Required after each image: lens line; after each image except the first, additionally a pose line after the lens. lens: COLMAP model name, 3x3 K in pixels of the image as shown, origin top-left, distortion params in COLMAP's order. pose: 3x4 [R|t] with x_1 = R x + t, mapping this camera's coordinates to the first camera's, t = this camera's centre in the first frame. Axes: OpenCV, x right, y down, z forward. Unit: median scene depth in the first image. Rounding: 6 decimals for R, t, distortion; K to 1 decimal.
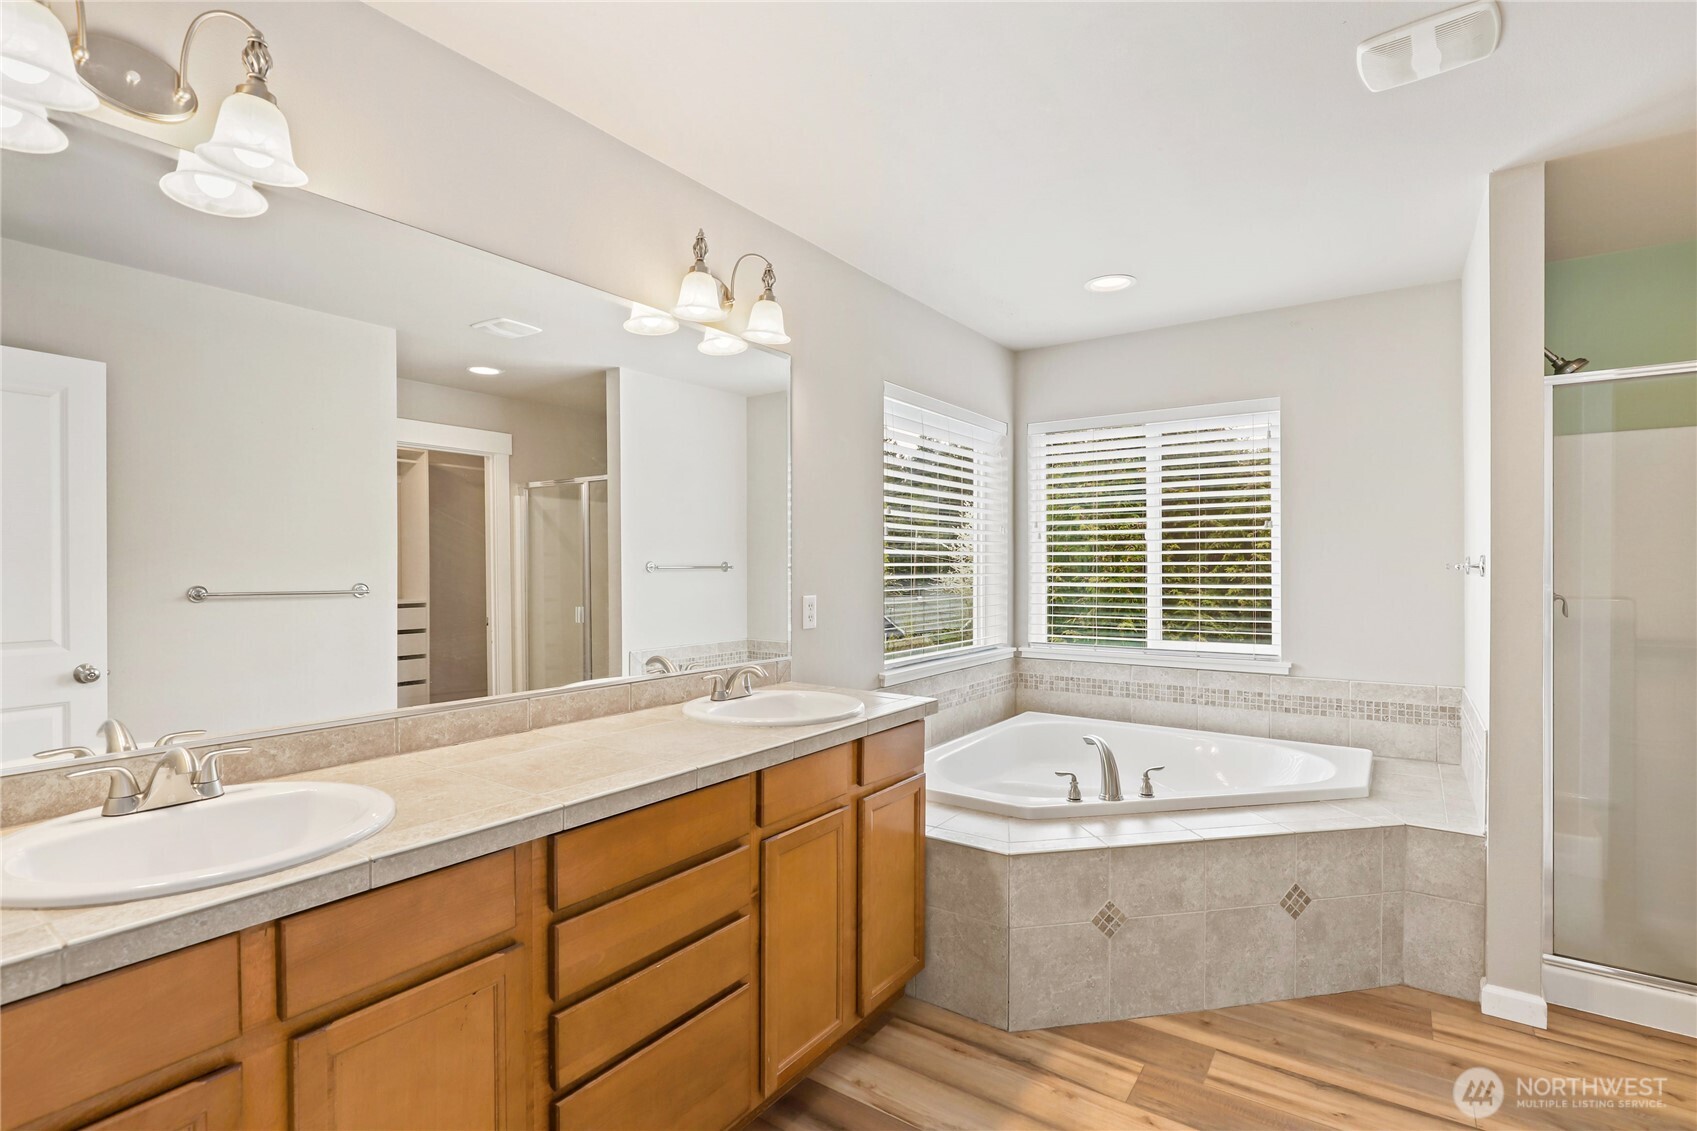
lens RADIAL K [[781.7, 0, 850.5], [0, 781.7, 571.4], [0, 0, 1]] dist [0.001274, 0.002893]
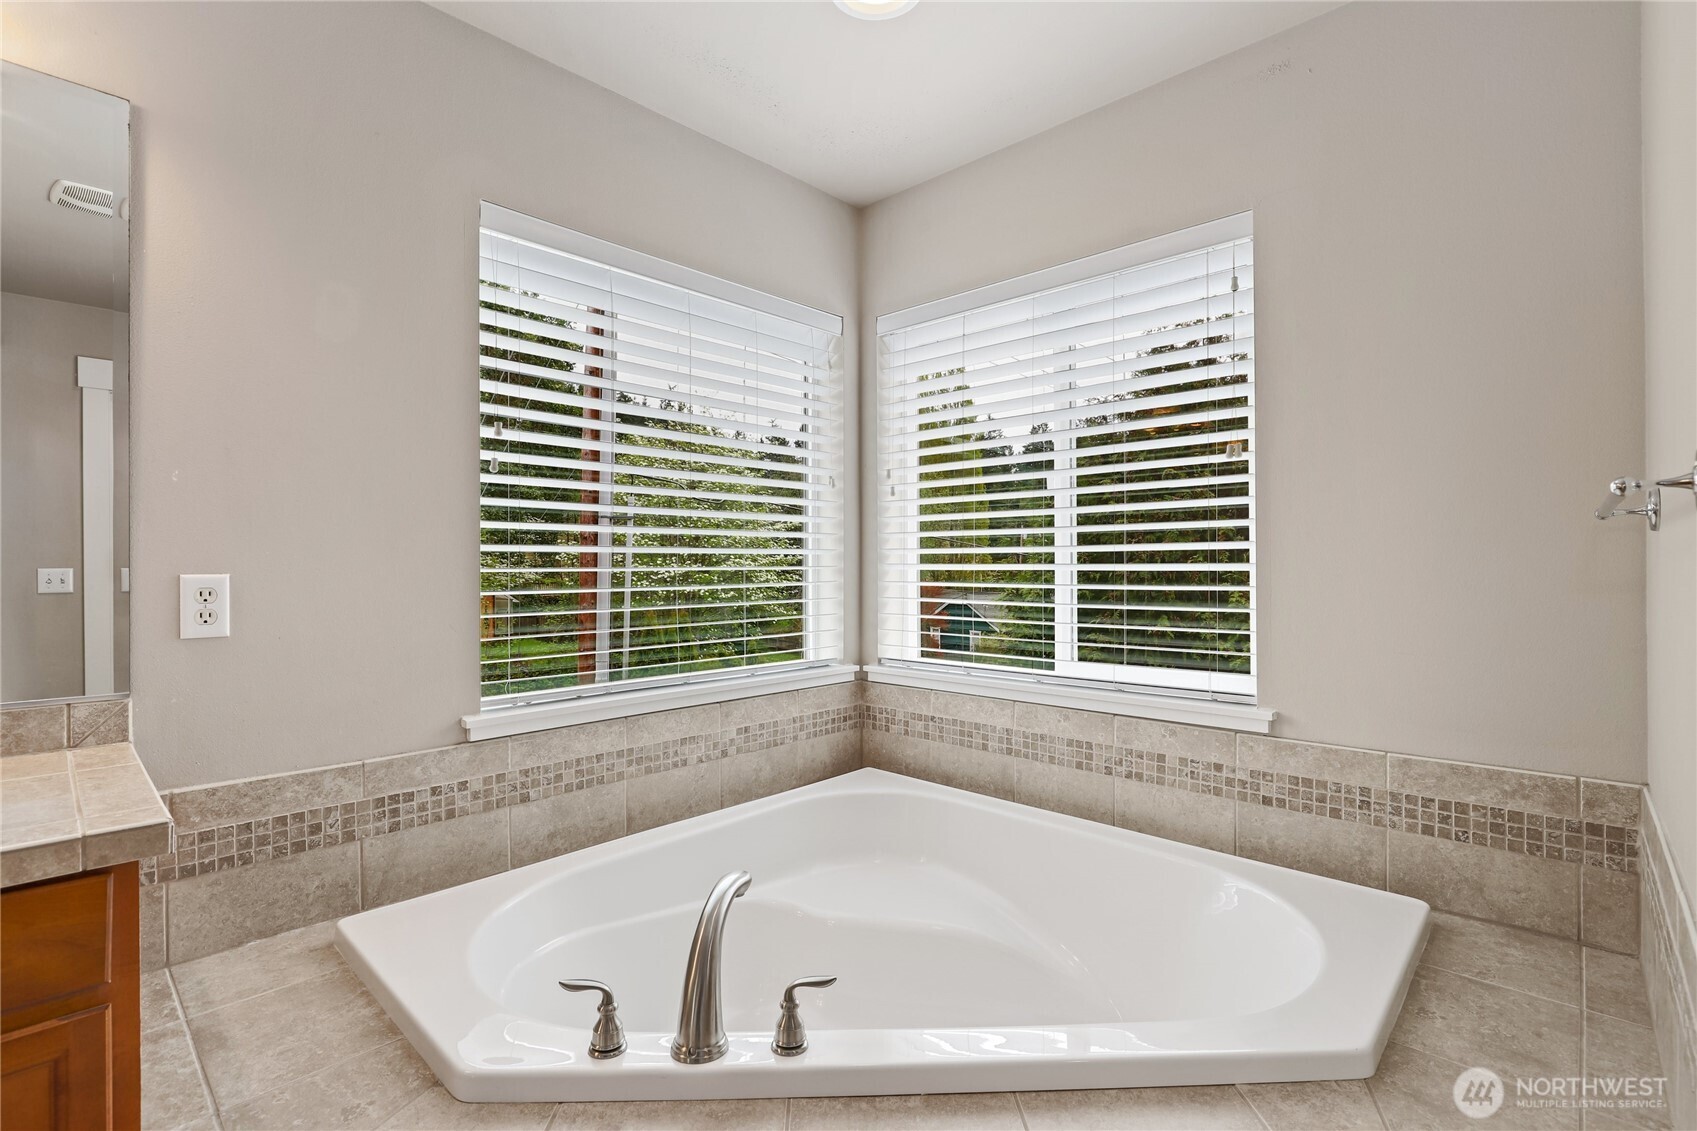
lens RADIAL K [[781.7, 0, 846.0], [0, 781.7, 561.7], [0, 0, 1]] dist [0.001274, 0.002893]
pose [[0.989718, 0.000492, -0.143031, 0.346578], [-0.001488, 0.999975, -0.006859, 0.019622], [0.143024, 0.007001, 0.989694, 0.428305]]
